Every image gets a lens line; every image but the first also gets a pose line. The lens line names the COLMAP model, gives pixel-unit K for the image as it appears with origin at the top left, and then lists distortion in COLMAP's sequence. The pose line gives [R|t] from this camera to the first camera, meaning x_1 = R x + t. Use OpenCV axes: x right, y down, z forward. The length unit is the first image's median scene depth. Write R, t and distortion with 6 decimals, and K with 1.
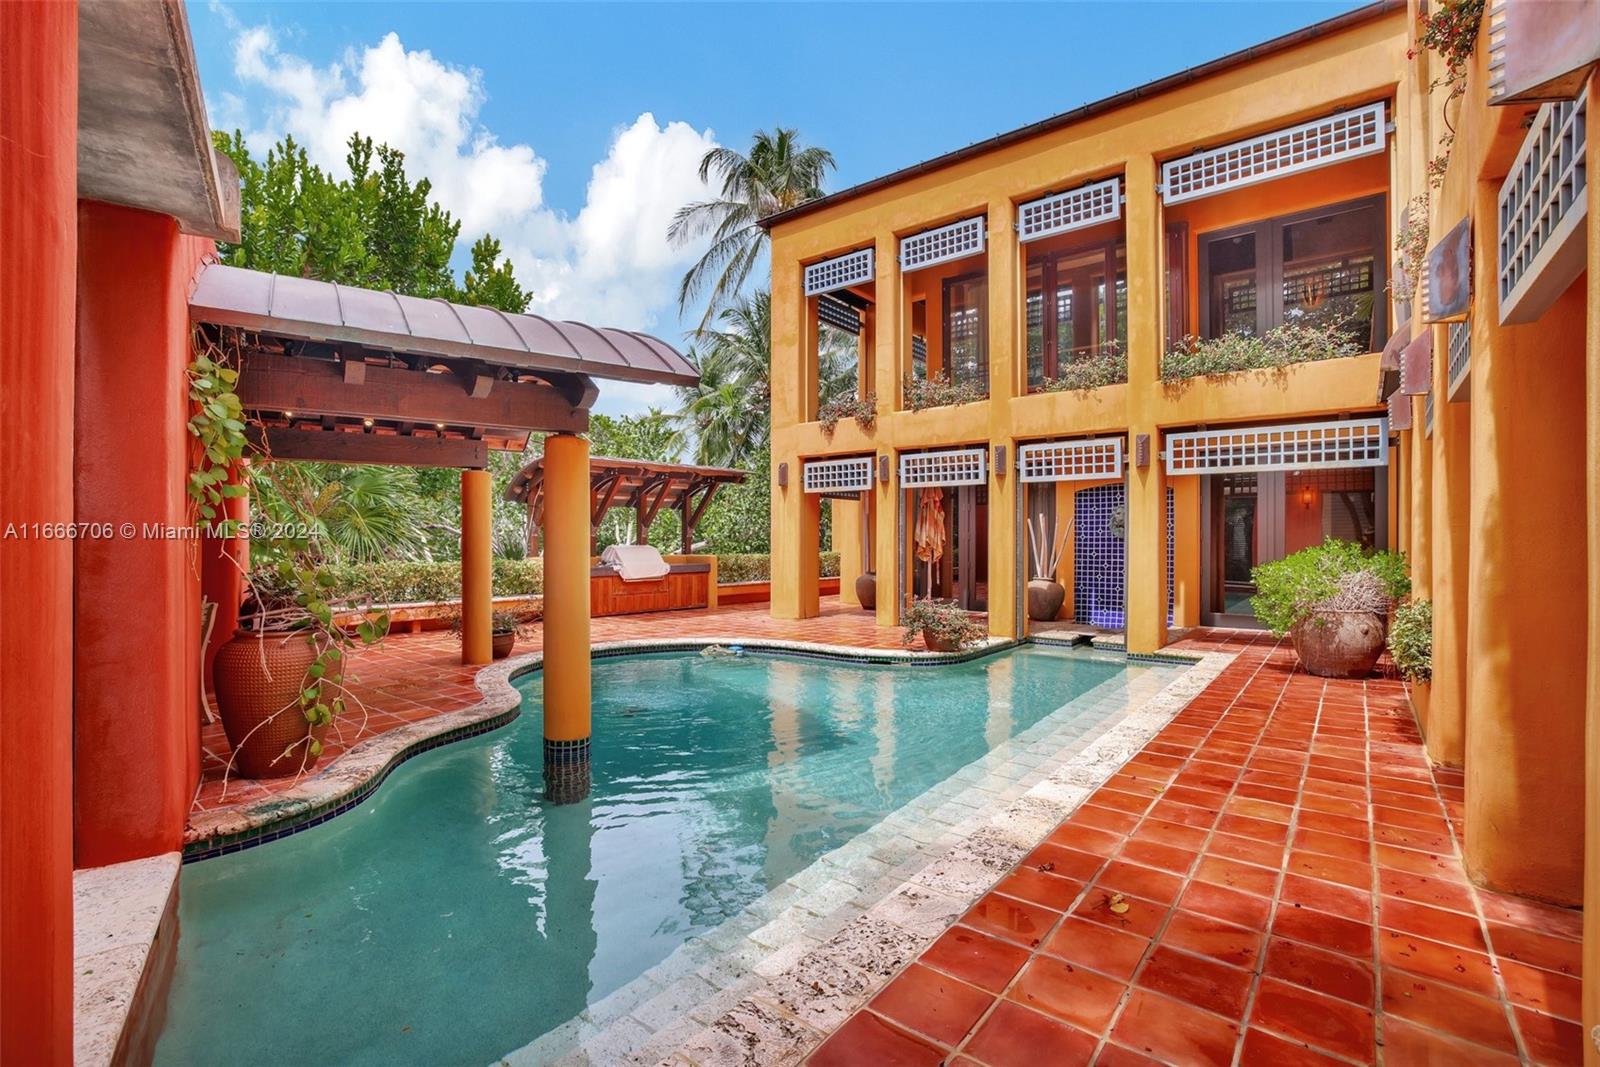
lens RADIAL K [[729.0, 0, 797.5], [0, 729.0, 533.2], [0, 0, 1]] dist [0.000264, 0.000053]
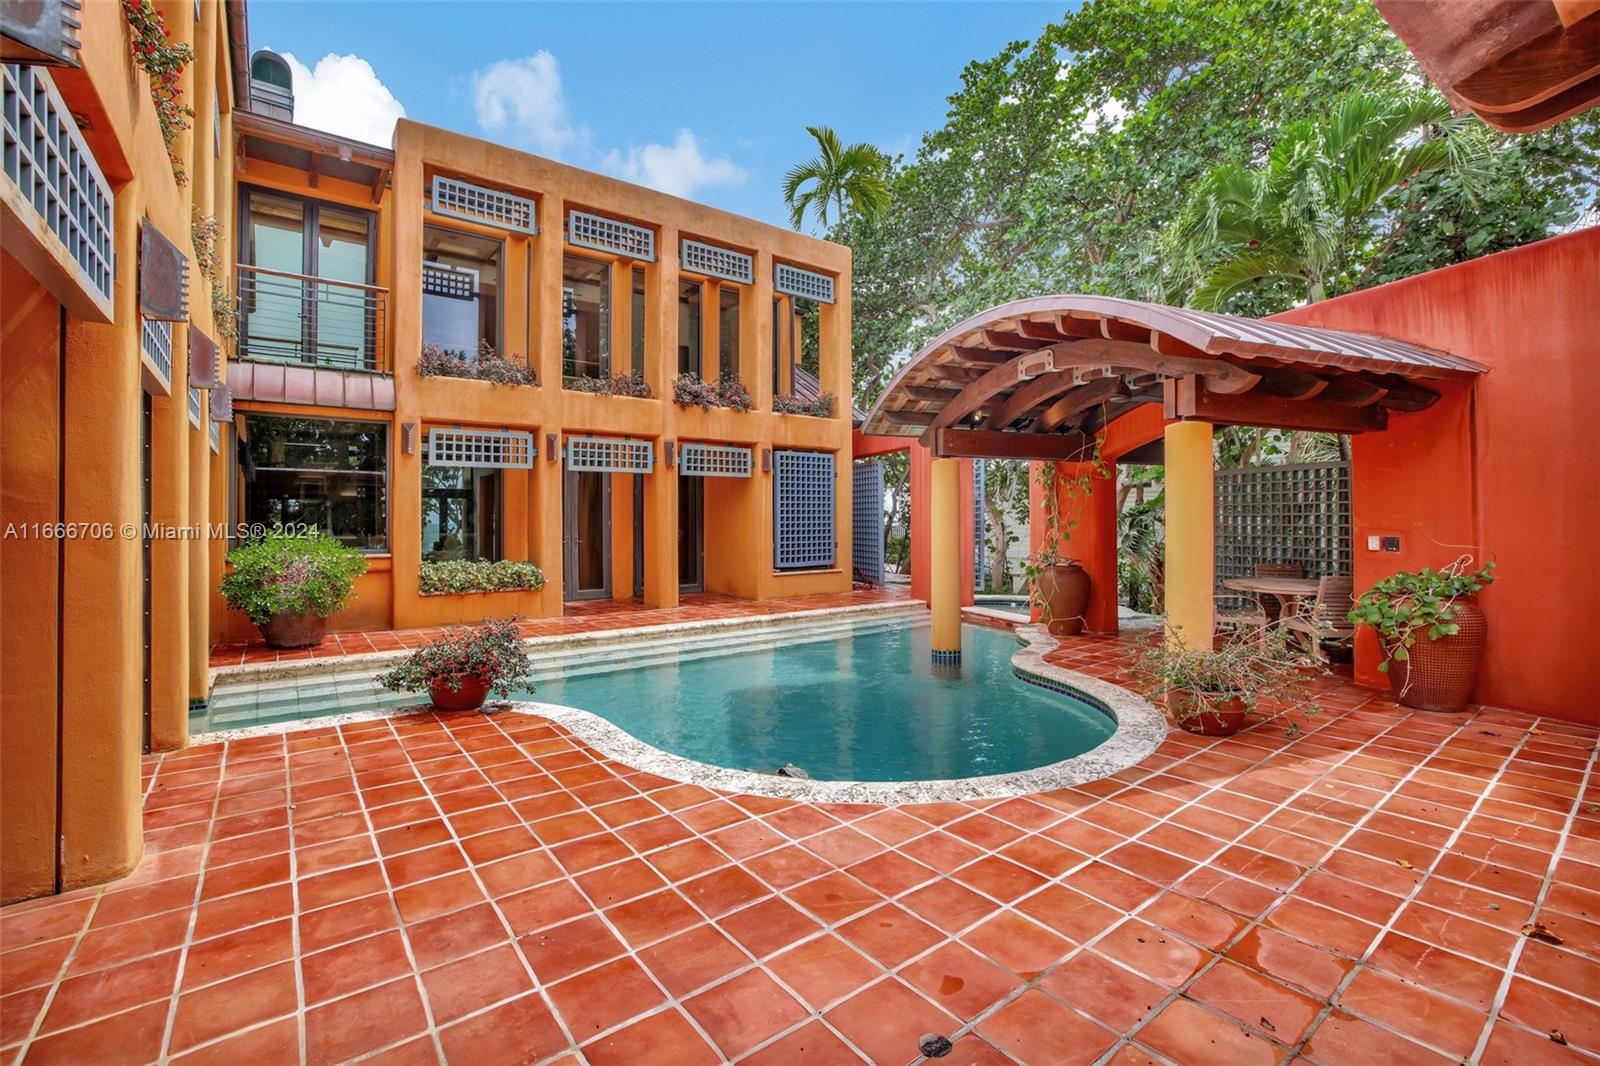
lens RADIAL K [[683.2, 0, 777.3], [0, 683.2, 515.8], [0, 0, 1]] dist [-0.033041, 0.005726]
pose [[0.282696, 0.005538, 0.959194, -0.606880], [0.000028, 0.999983, -0.005782, 0.000800], [-0.959210, 0.001661, 0.282691, 0.483129]]
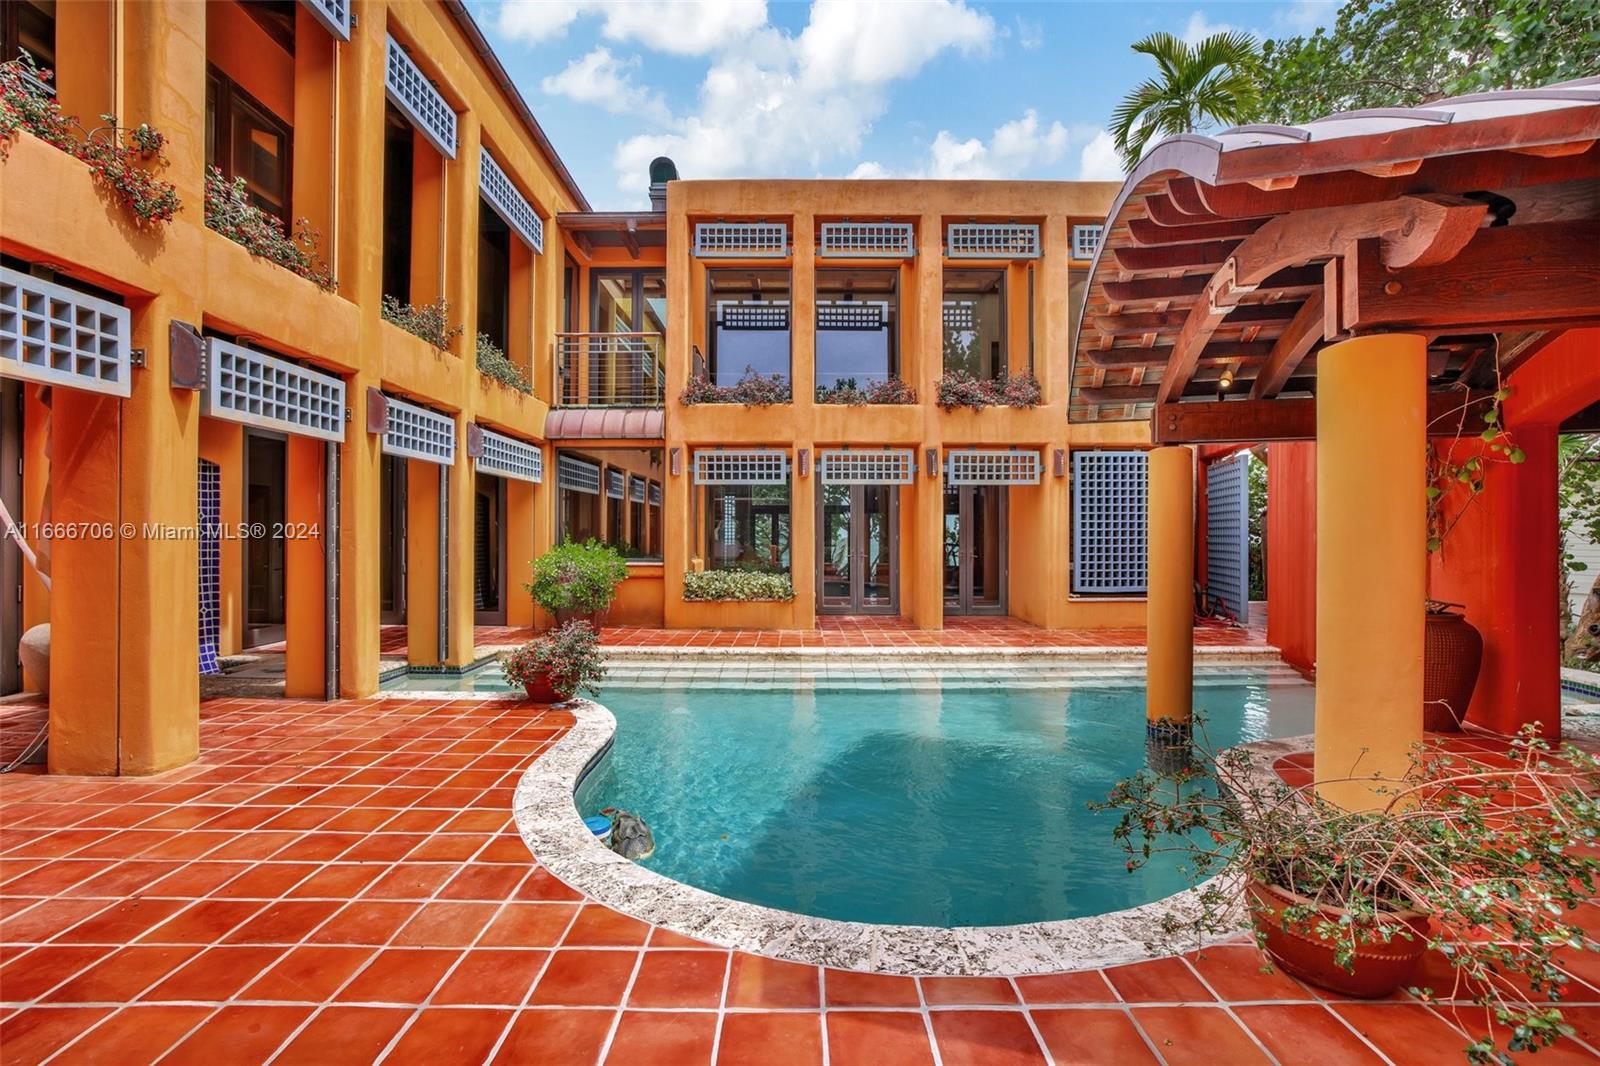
lens RADIAL K [[683.2, 0, 799.9], [0, 683.2, 536.2], [0, 0, 1]] dist [-0.033041, 0.005726]
pose [[0.789702, 0.002043, 0.613488, -0.410097], [-0.004329, 0.999988, 0.002242, 0.002217], [-0.613476, -0.004427, 0.789701, 0.313706]]
